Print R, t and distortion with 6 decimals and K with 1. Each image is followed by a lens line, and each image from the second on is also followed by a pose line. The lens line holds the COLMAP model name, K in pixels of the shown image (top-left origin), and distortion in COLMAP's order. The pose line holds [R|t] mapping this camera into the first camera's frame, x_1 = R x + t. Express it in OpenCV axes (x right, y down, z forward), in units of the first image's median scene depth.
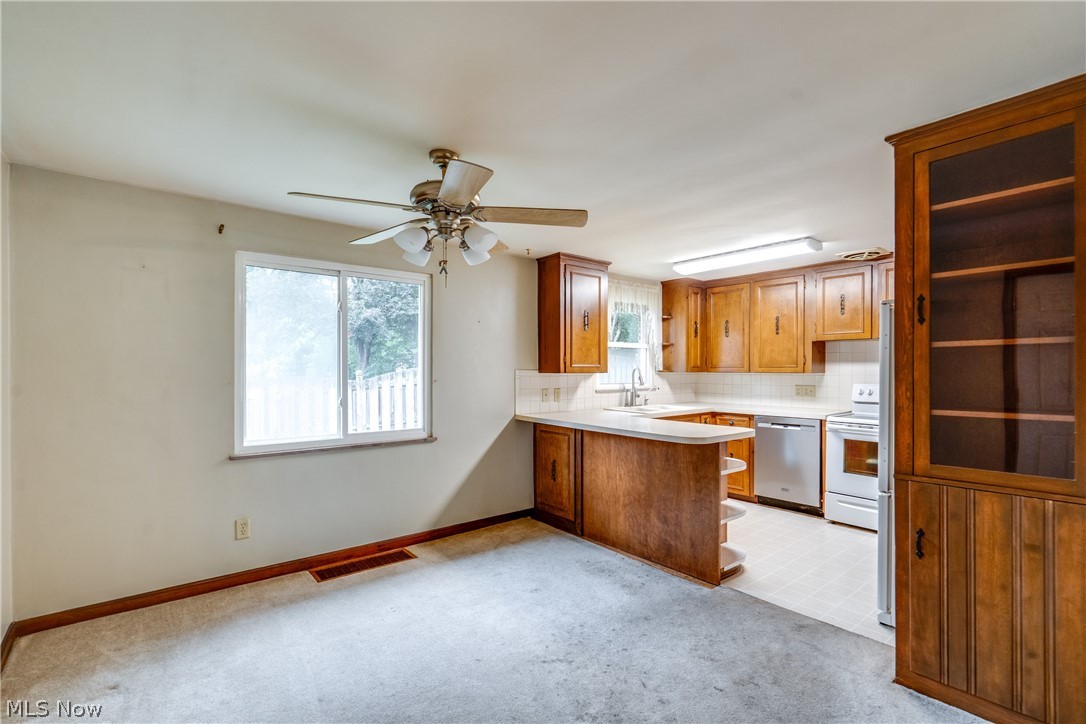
lens RADIAL K [[484.7, 0, 567.0], [0, 484.7, 371.0], [0, 0, 1]] dist [-0.003937, 0.001370]
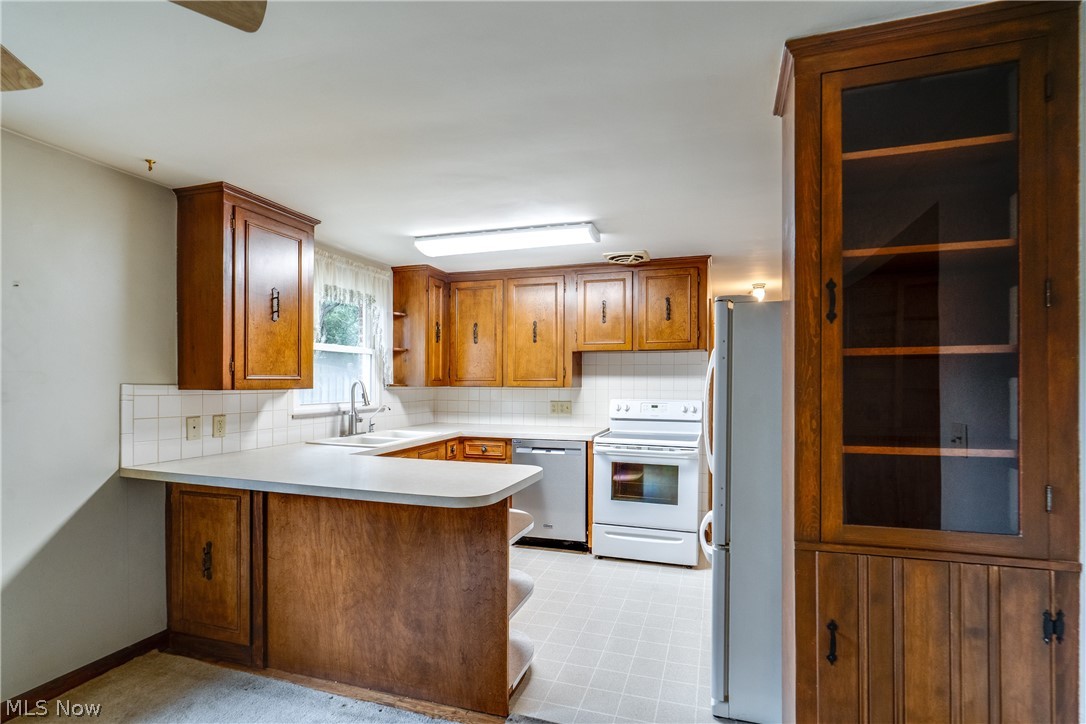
lens RADIAL K [[484.7, 0, 563.6], [0, 484.7, 381.2], [0, 0, 1]] dist [-0.003937, 0.001370]
pose [[0.843137, 0.002115, 0.537694, 0.019943], [-0.000237, 0.999994, -0.003561, -0.004736], [-0.537698, 0.002875, 0.843133, 0.304792]]
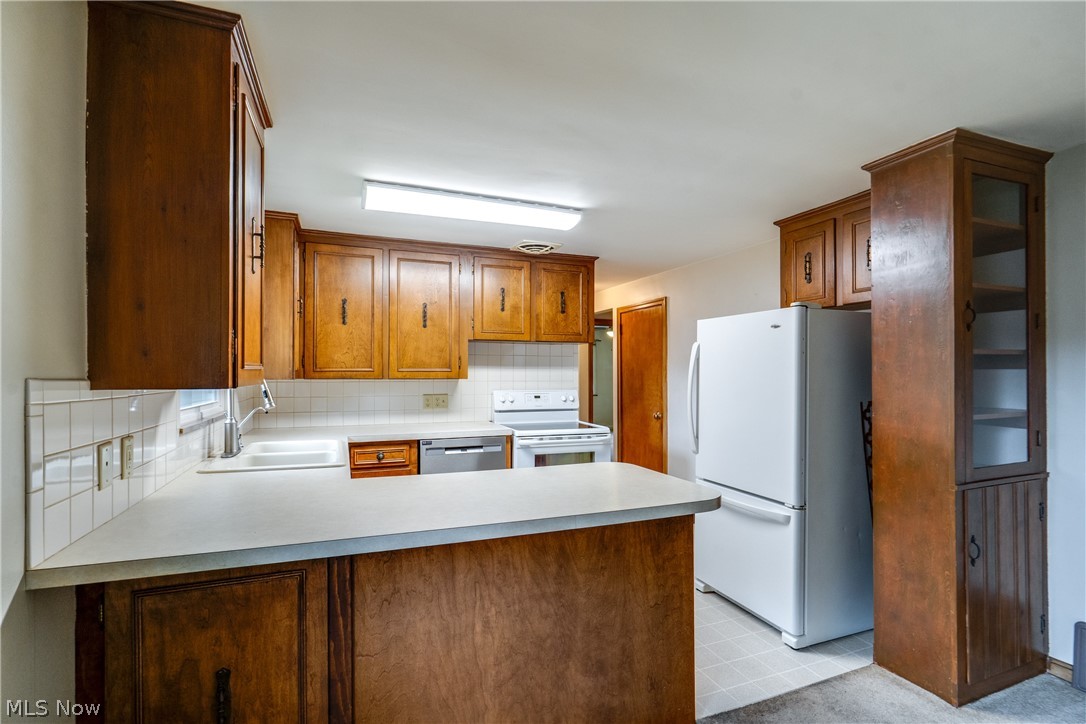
lens RADIAL K [[484.7, 0, 515.4], [0, 484.7, 370.6], [0, 0, 1]] dist [-0.003937, 0.001370]
pose [[0.352461, 0.004758, 0.935814, -0.259778], [0.003078, 0.999976, -0.006243, -0.005480], [-0.935821, 0.005081, 0.352438, 0.742652]]
